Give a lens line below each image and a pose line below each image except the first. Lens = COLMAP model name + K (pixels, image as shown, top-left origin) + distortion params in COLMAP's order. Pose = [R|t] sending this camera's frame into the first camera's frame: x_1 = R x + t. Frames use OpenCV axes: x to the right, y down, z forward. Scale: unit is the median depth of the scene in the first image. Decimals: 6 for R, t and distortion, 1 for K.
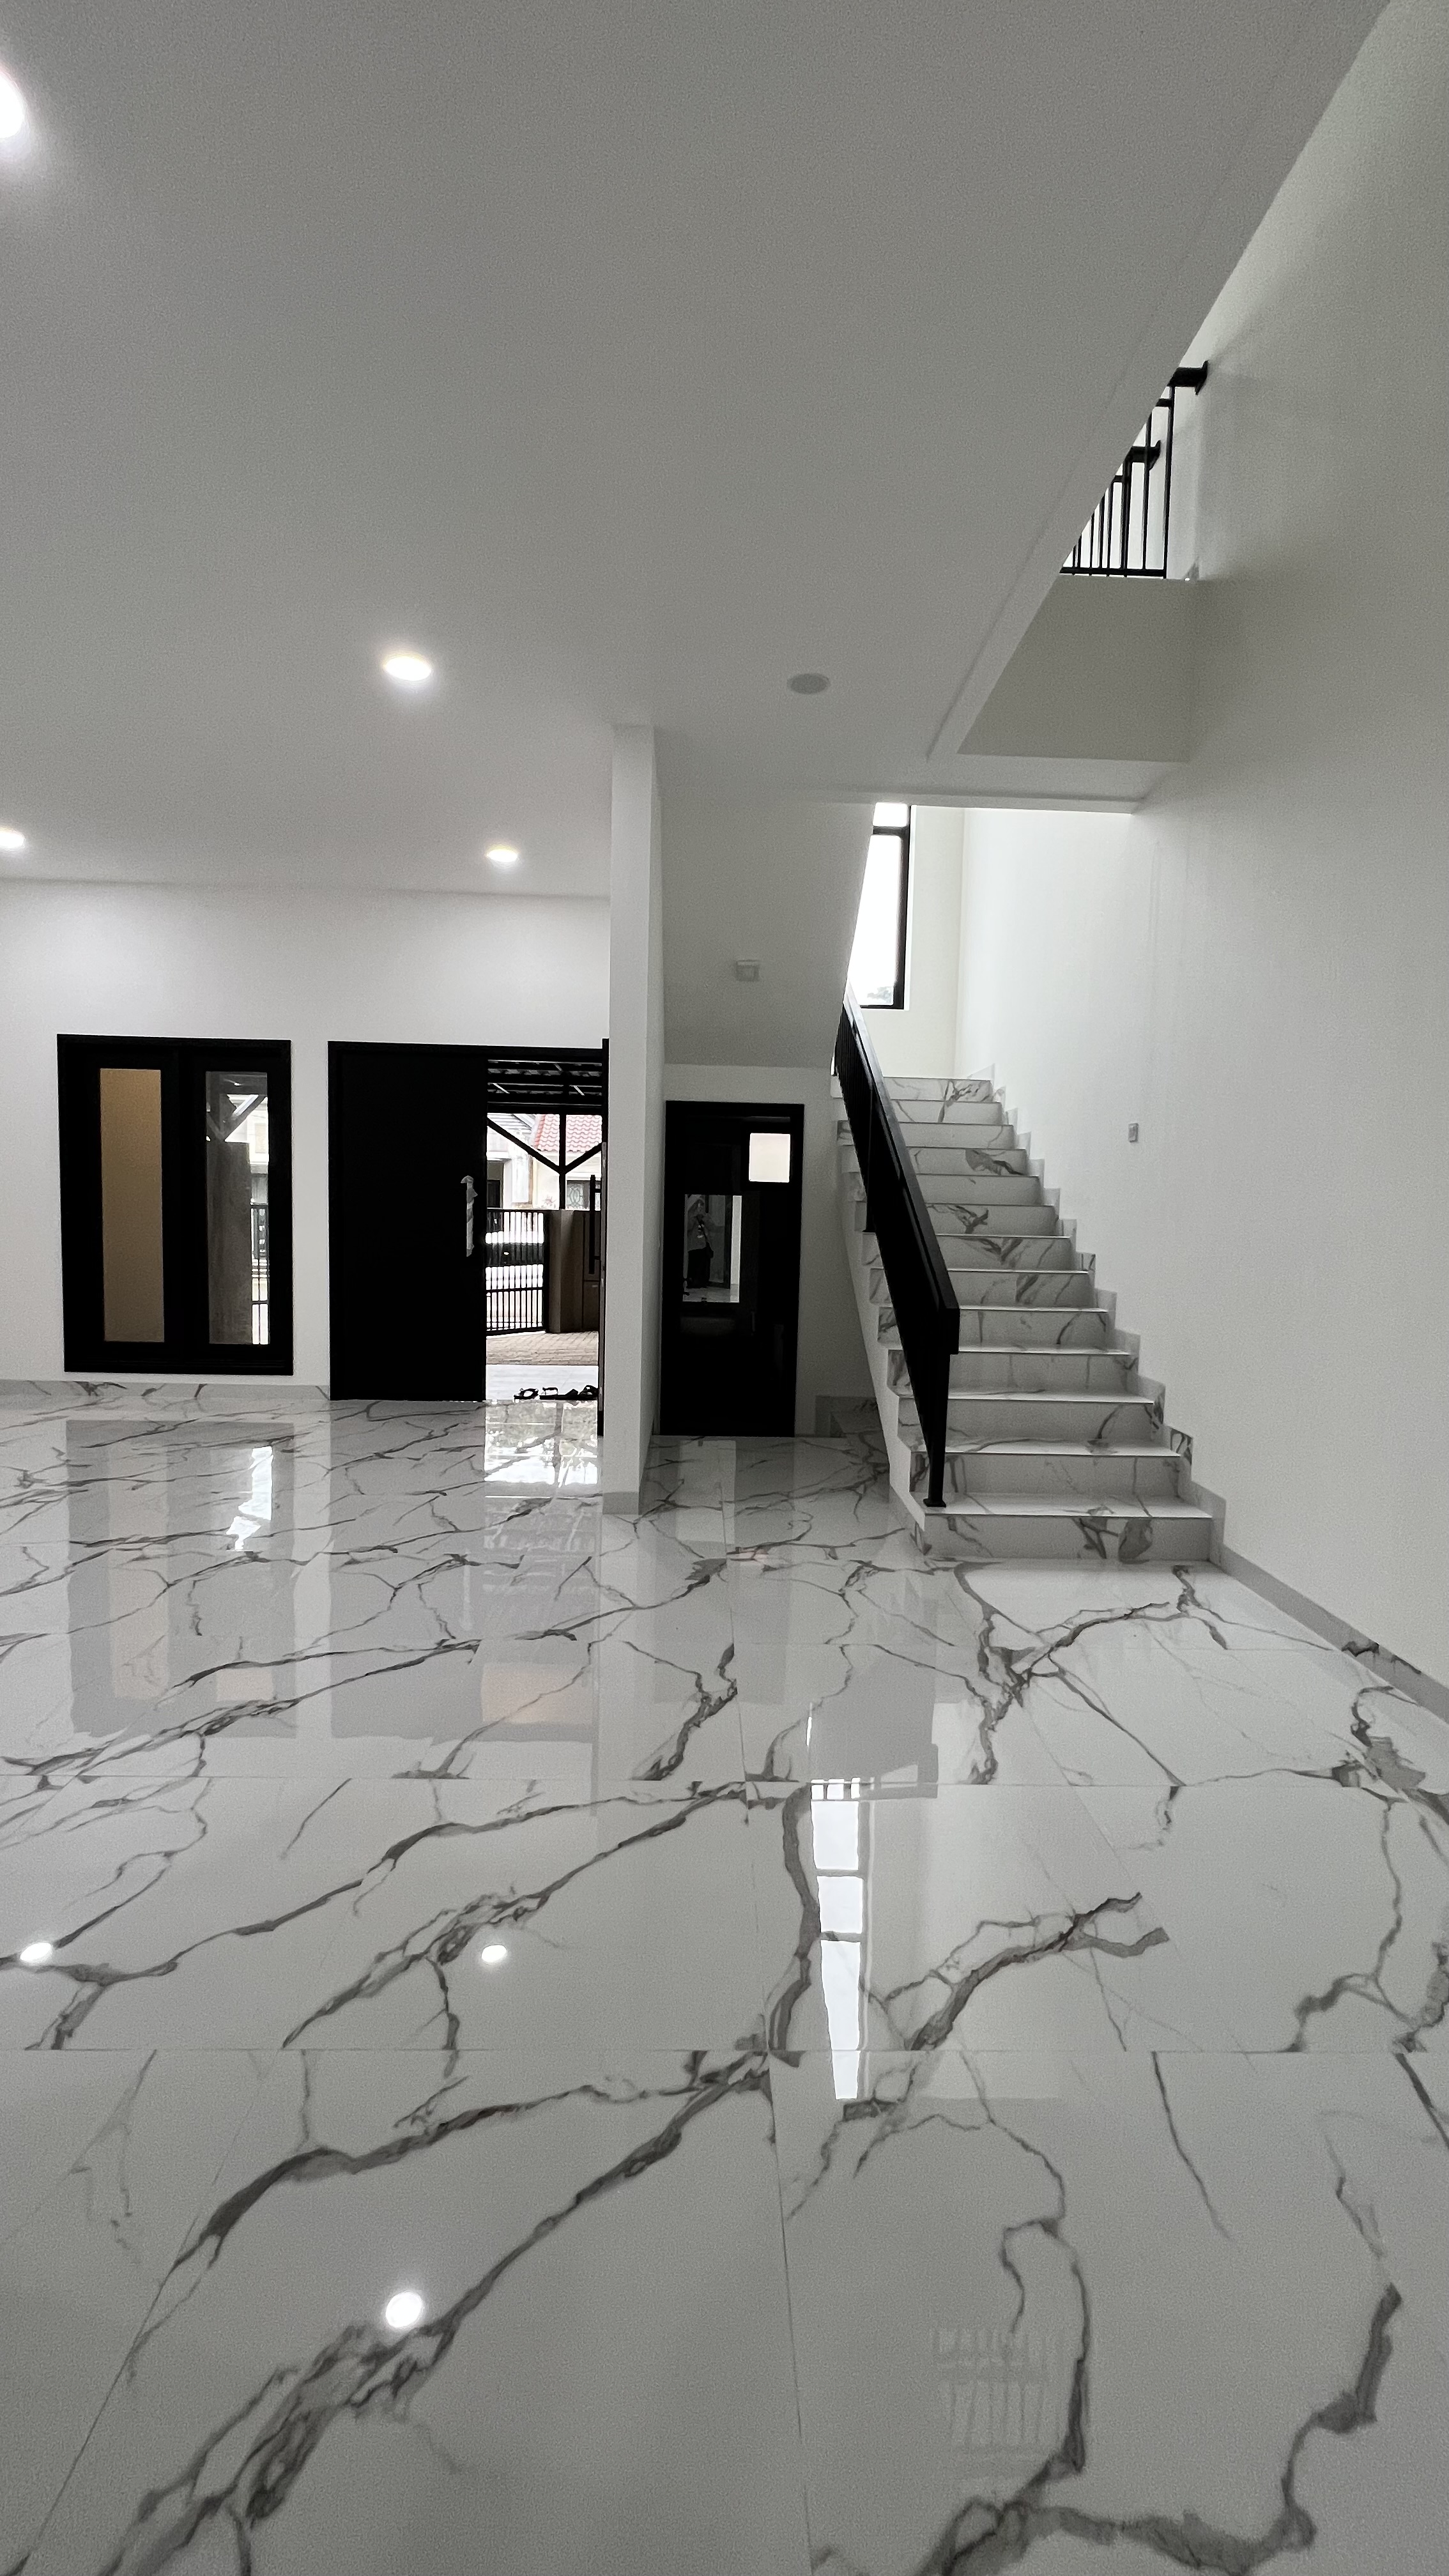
lens RADIAL K [[1015.9, 0, 726.5], [0, 1015.9, 1283.0], [0, 0, 1]] dist [-0.000909, 0.000385]
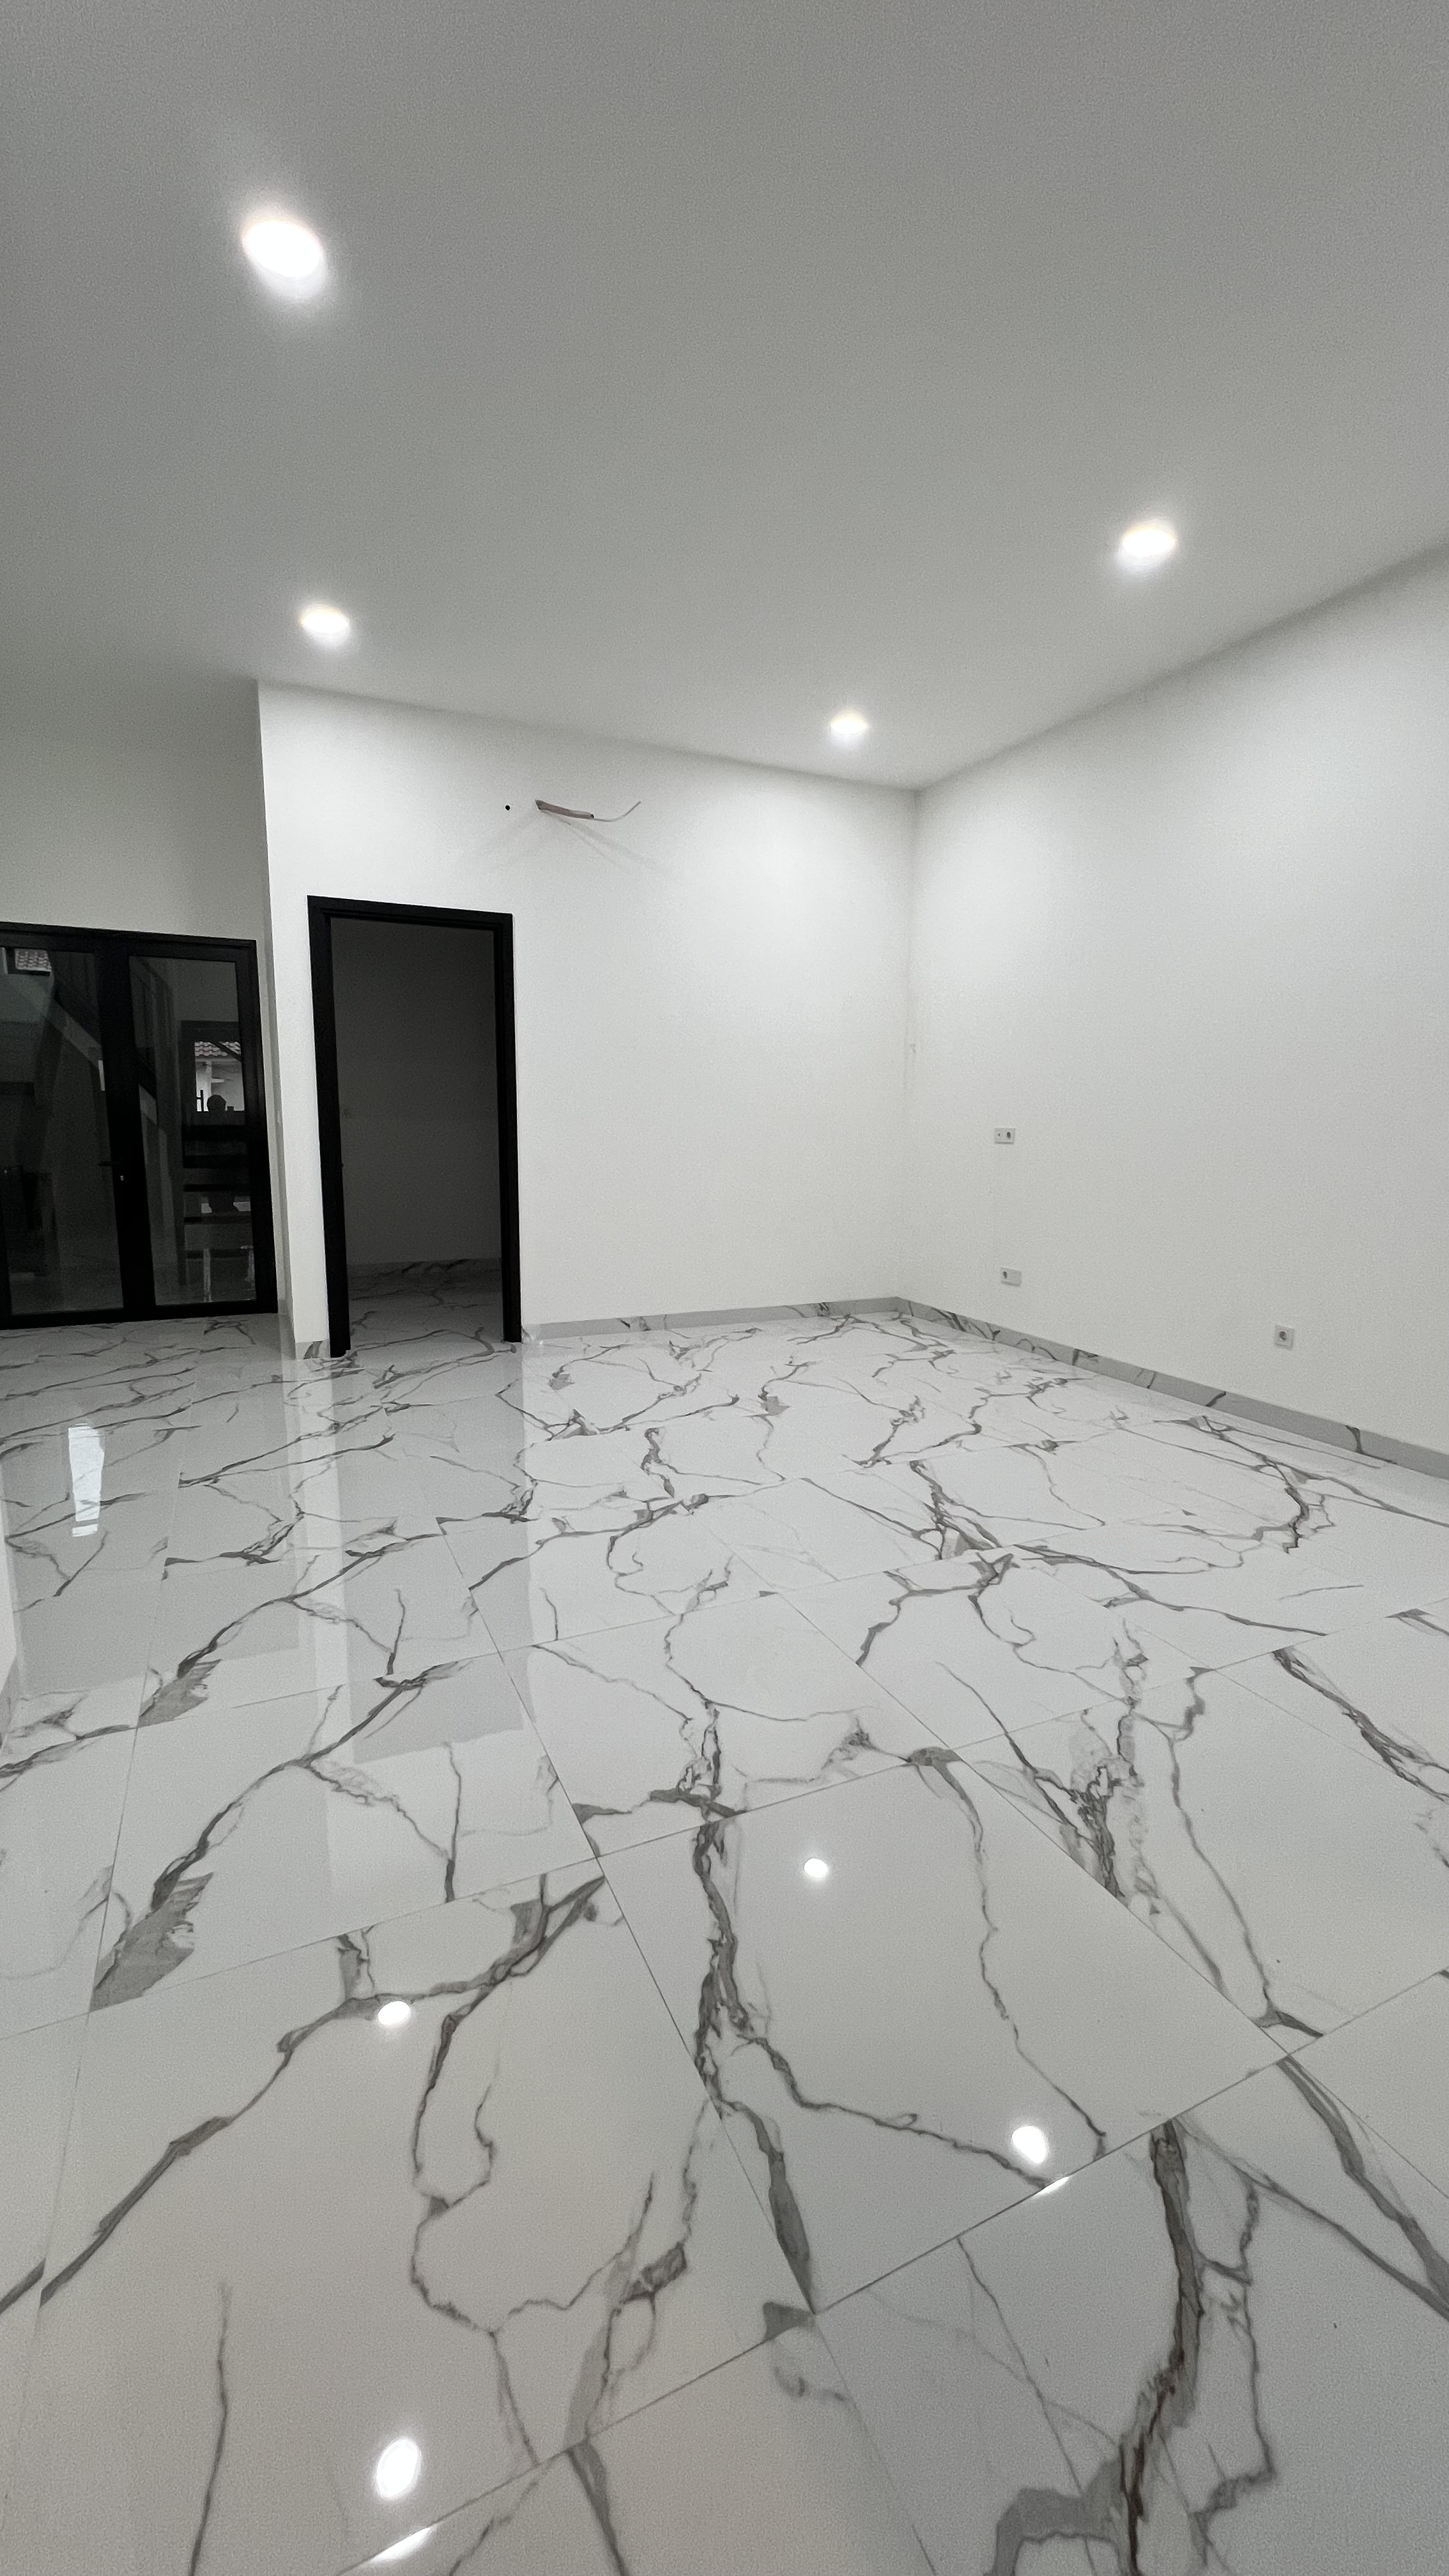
lens RADIAL K [[1015.9, 0, 726.5], [0, 1015.9, 1283.0], [0, 0, 1]] dist [-0.000909, 0.000385]
pose [[-0.916831, 0.031403, -0.398038, -0.275598], [-0.061808, 0.973723, 0.219189, -0.122300], [0.394461, 0.225561, -0.890799, 1.692261]]
